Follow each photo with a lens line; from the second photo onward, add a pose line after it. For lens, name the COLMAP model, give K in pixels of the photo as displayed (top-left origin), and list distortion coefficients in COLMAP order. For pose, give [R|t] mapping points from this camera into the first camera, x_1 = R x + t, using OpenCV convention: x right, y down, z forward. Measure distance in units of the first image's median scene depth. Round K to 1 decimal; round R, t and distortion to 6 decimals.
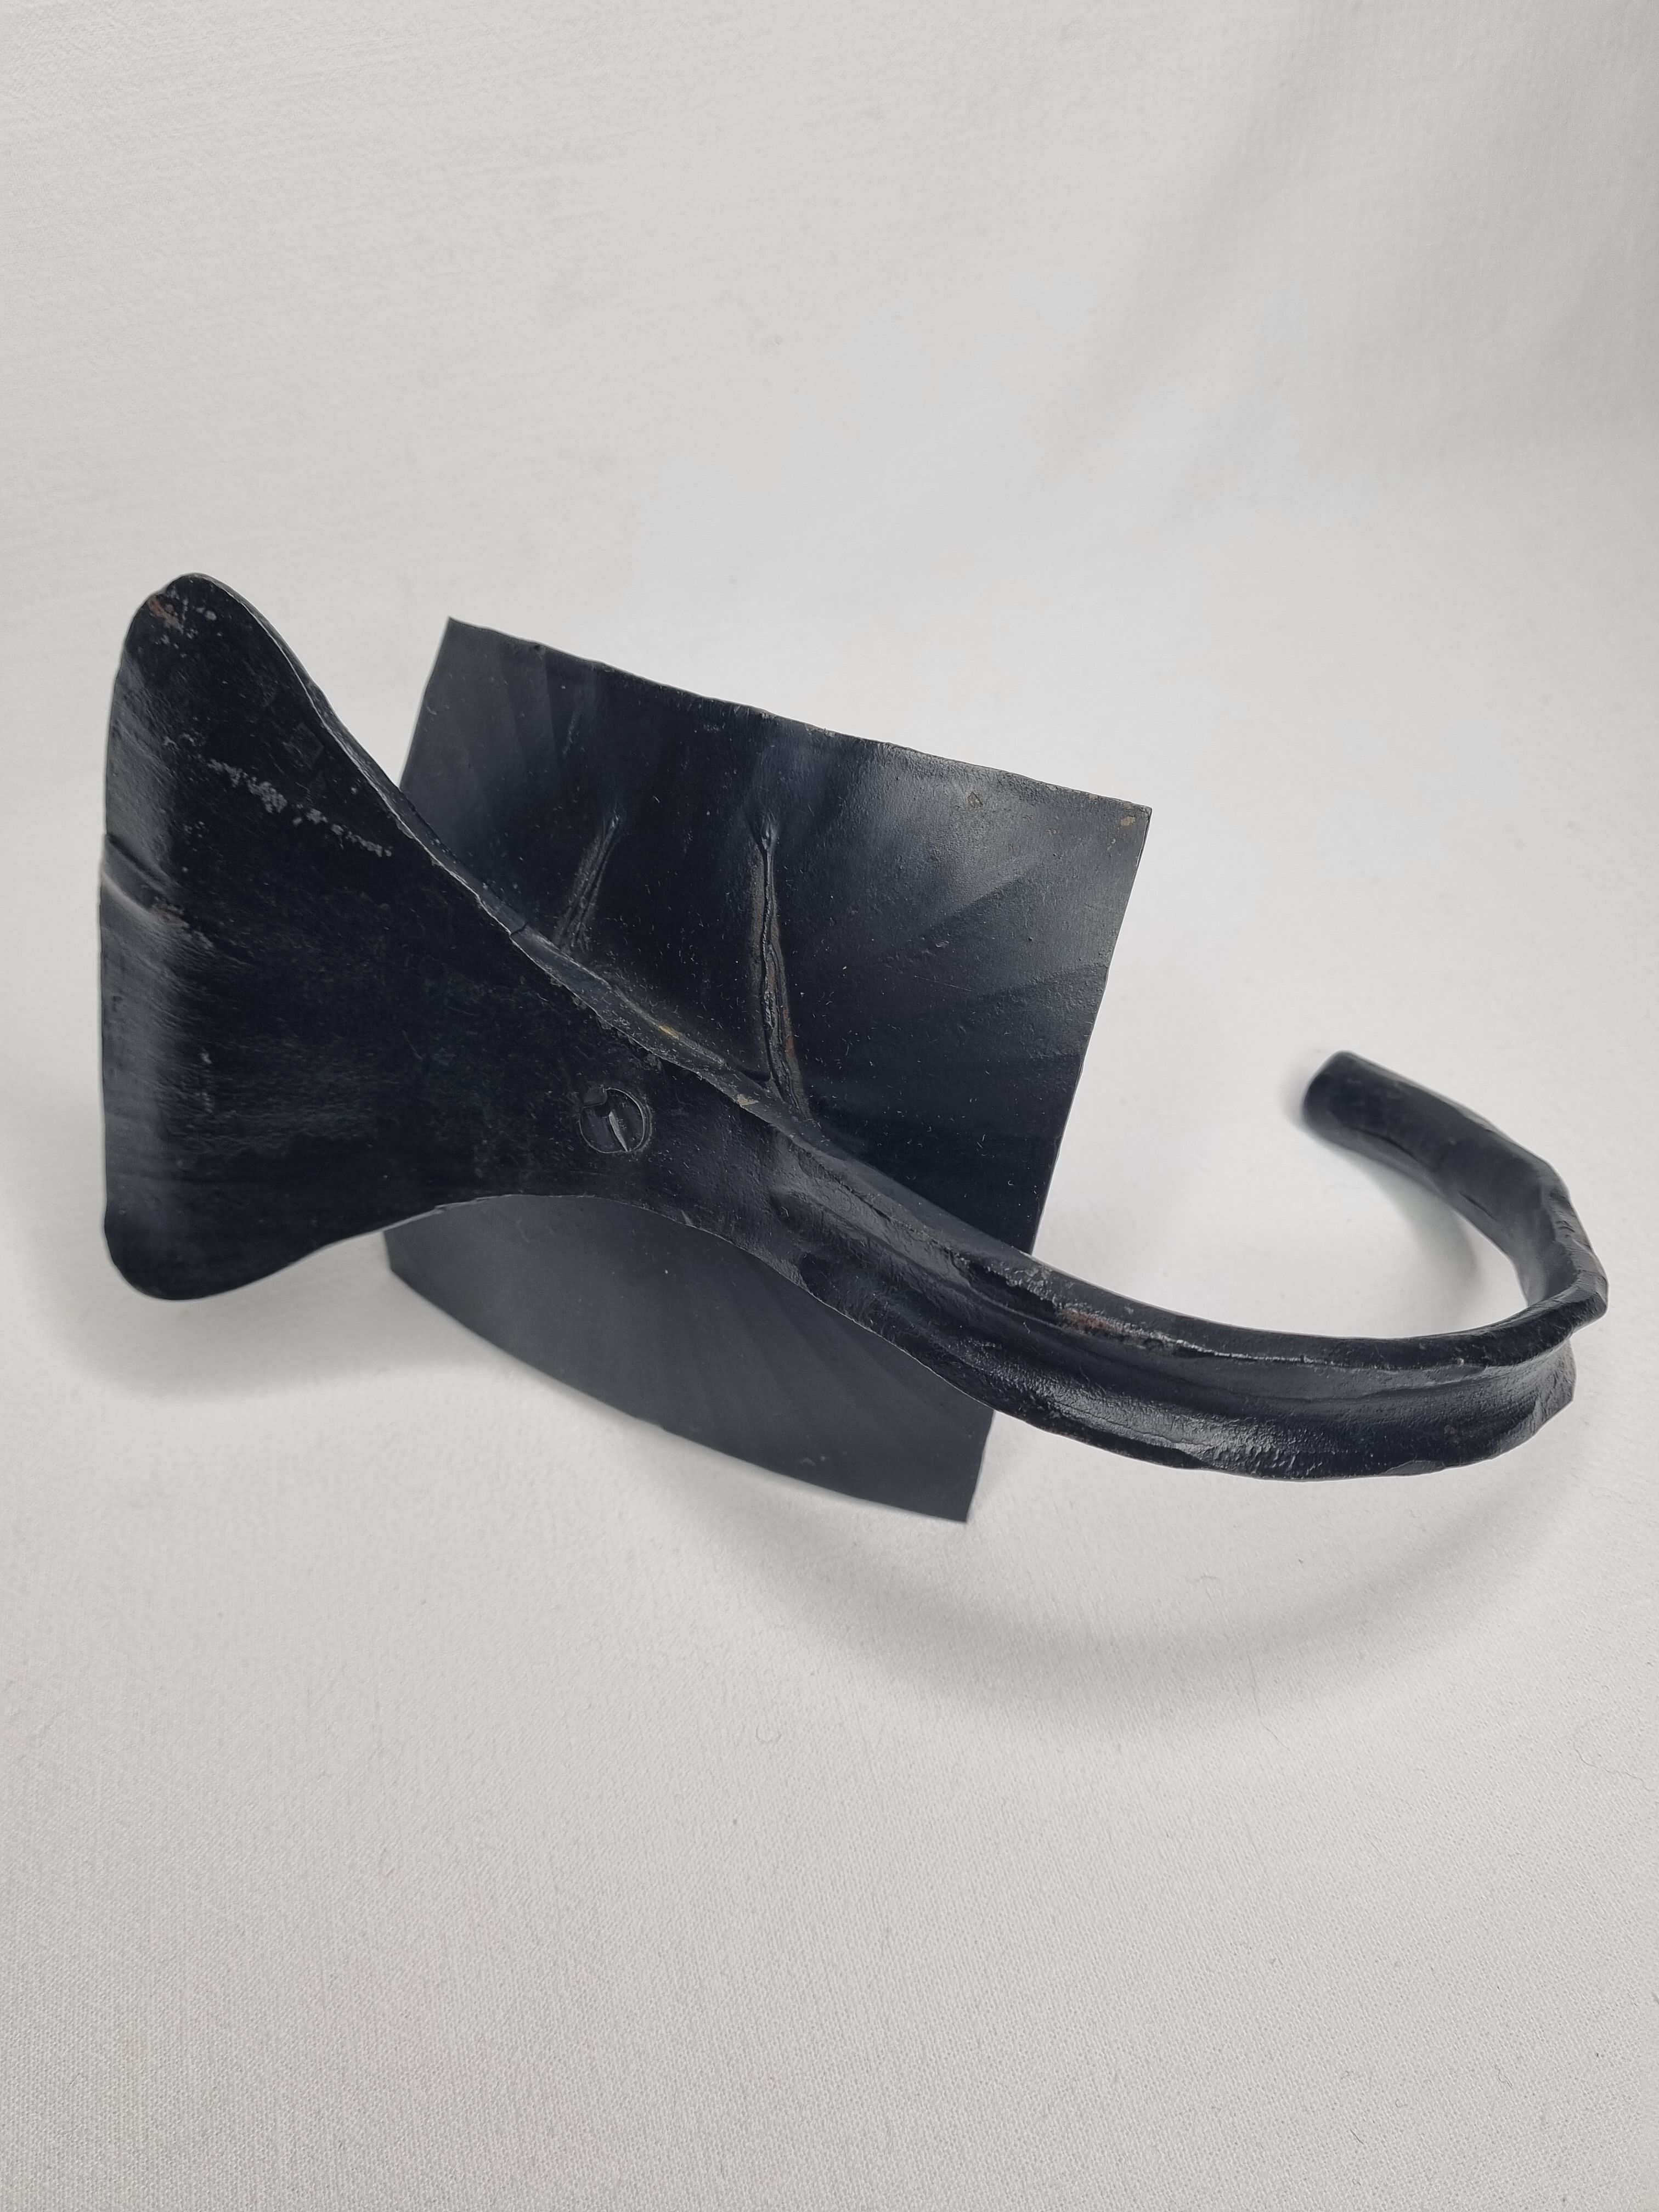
lens RADIAL K [[1747.6, 0, 839.2], [0, 1747.6, 1111.4], [0, 0, 1]] dist [0.008358, 0.005016]
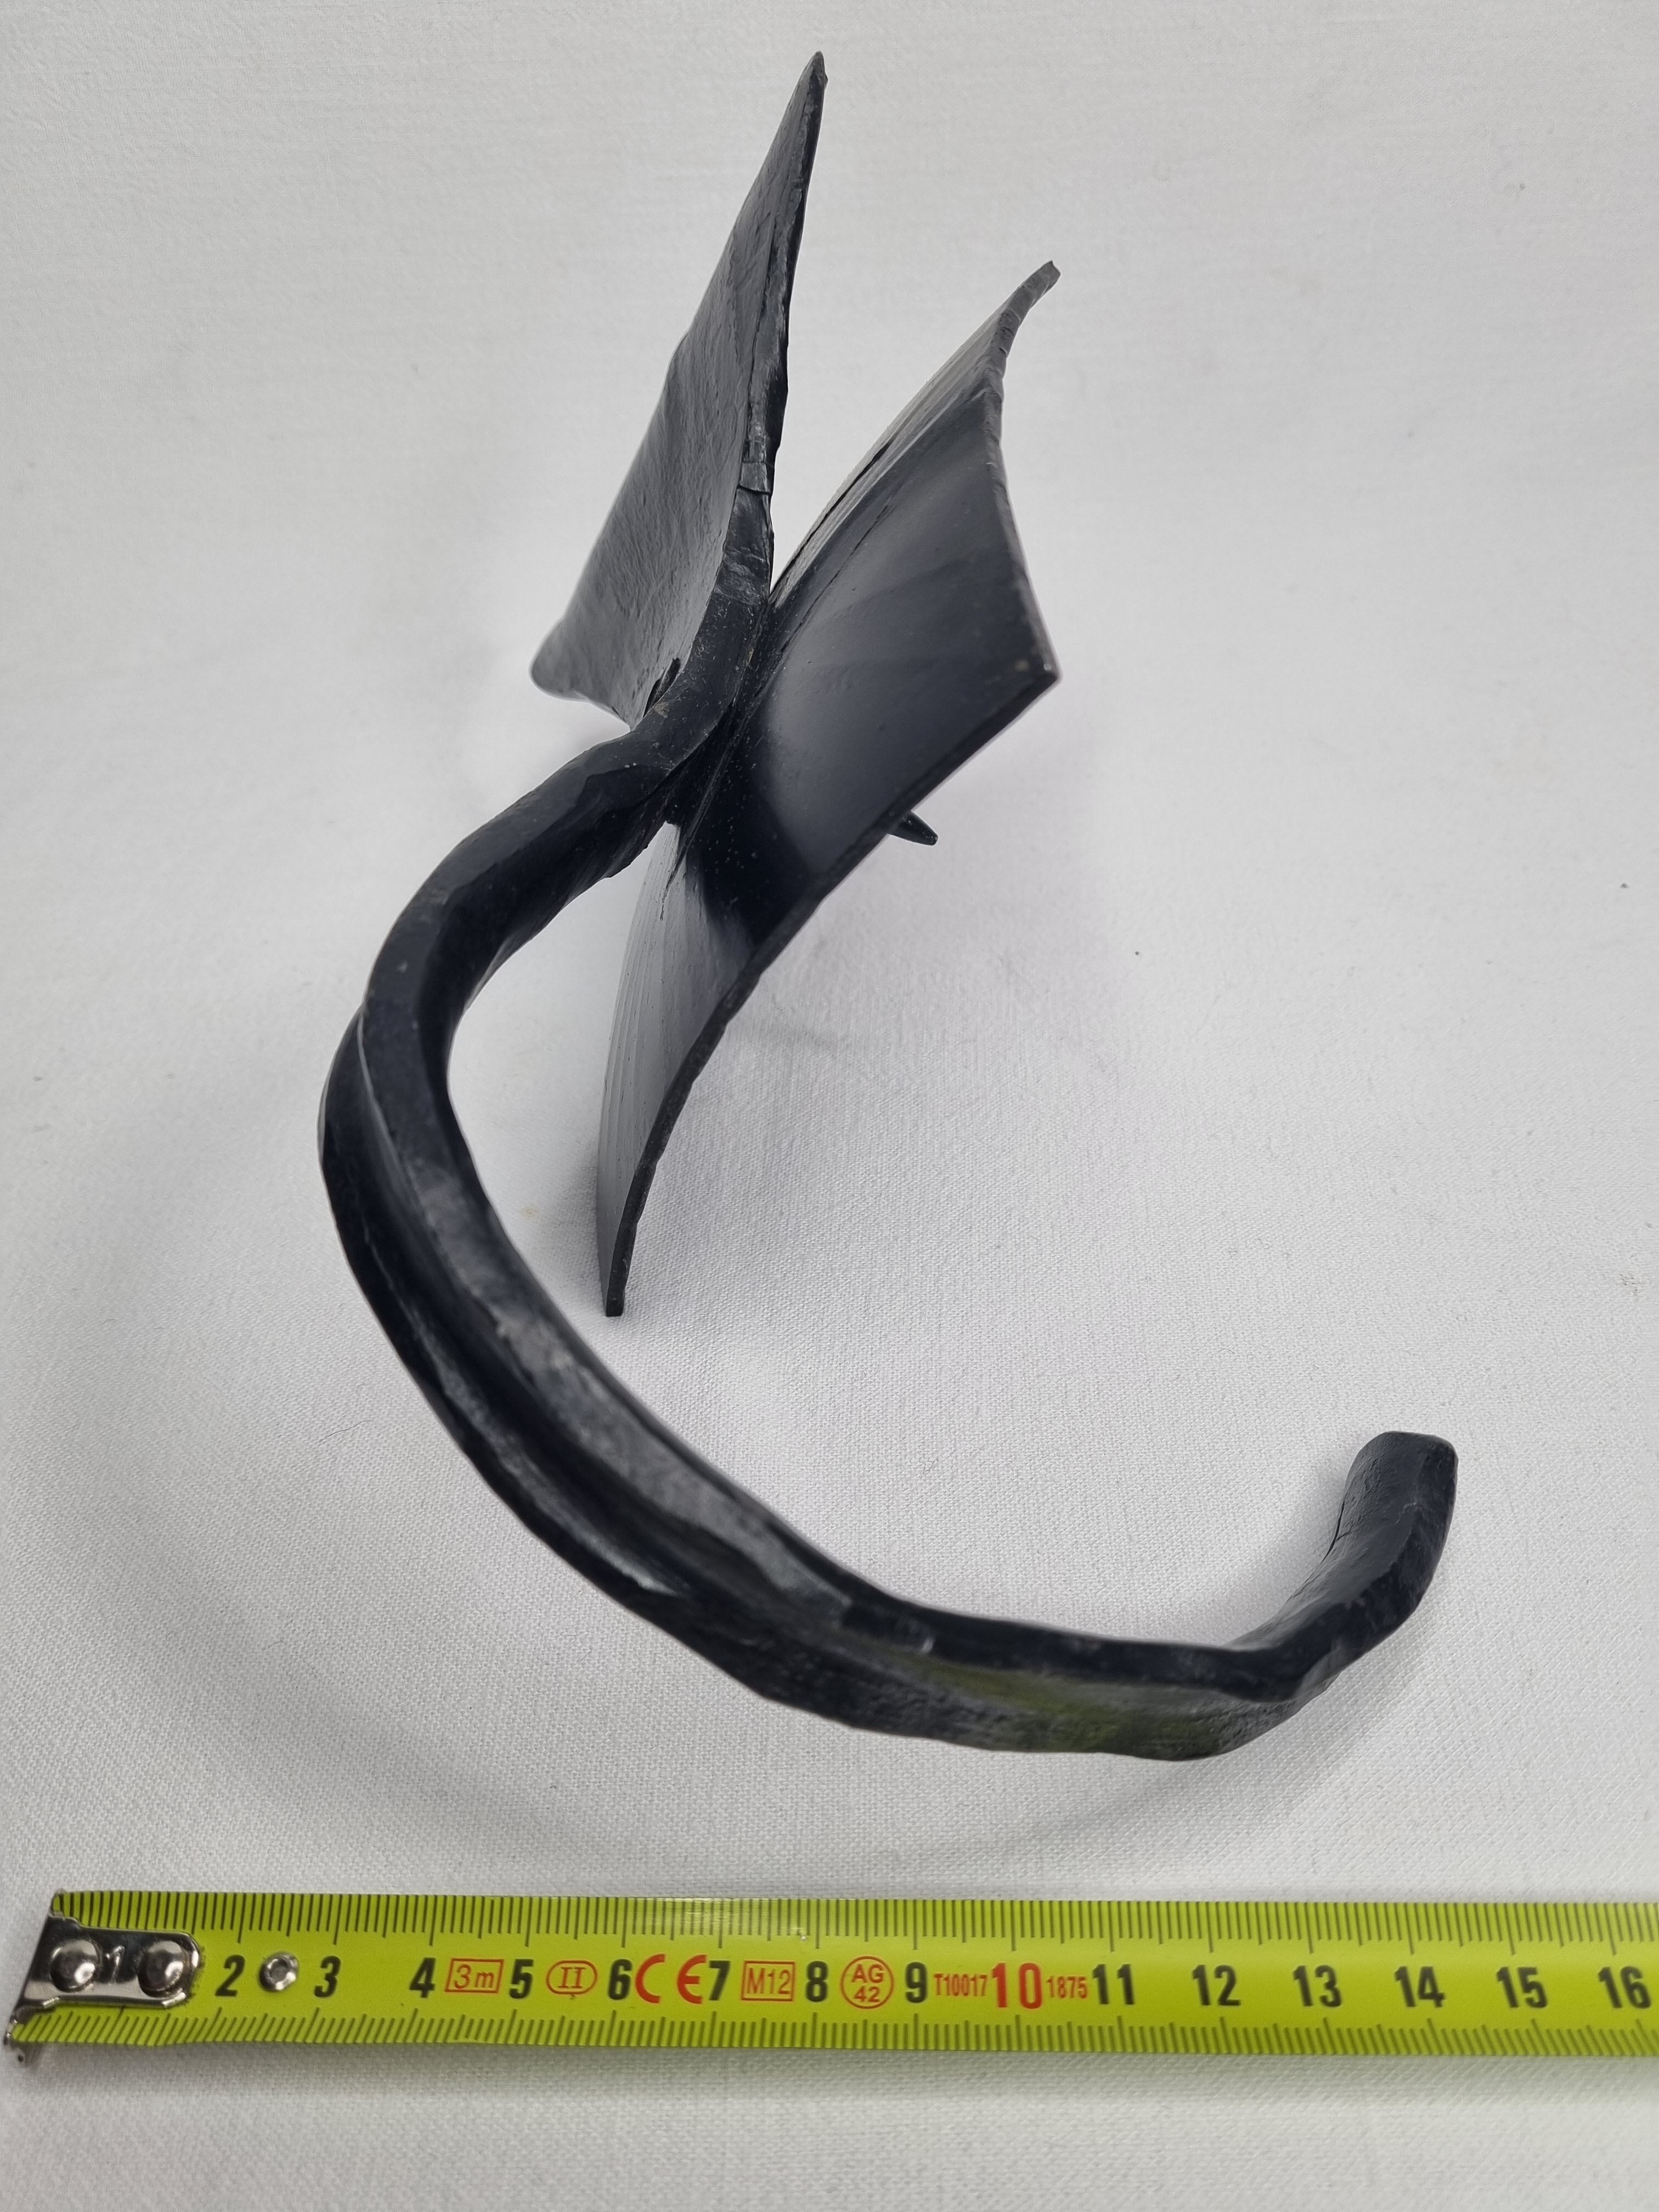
lens RADIAL K [[1747.6, 0, 839.2], [0, 1747.6, 1111.4], [0, 0, 1]] dist [0.008358, 0.005016]
pose [[0.962695, 0.203592, -0.178236, -0.129933], [-0.222145, 0.970757, -0.091004, 0.240249], [0.154496, 0.127203, 0.979770, 0.068424]]
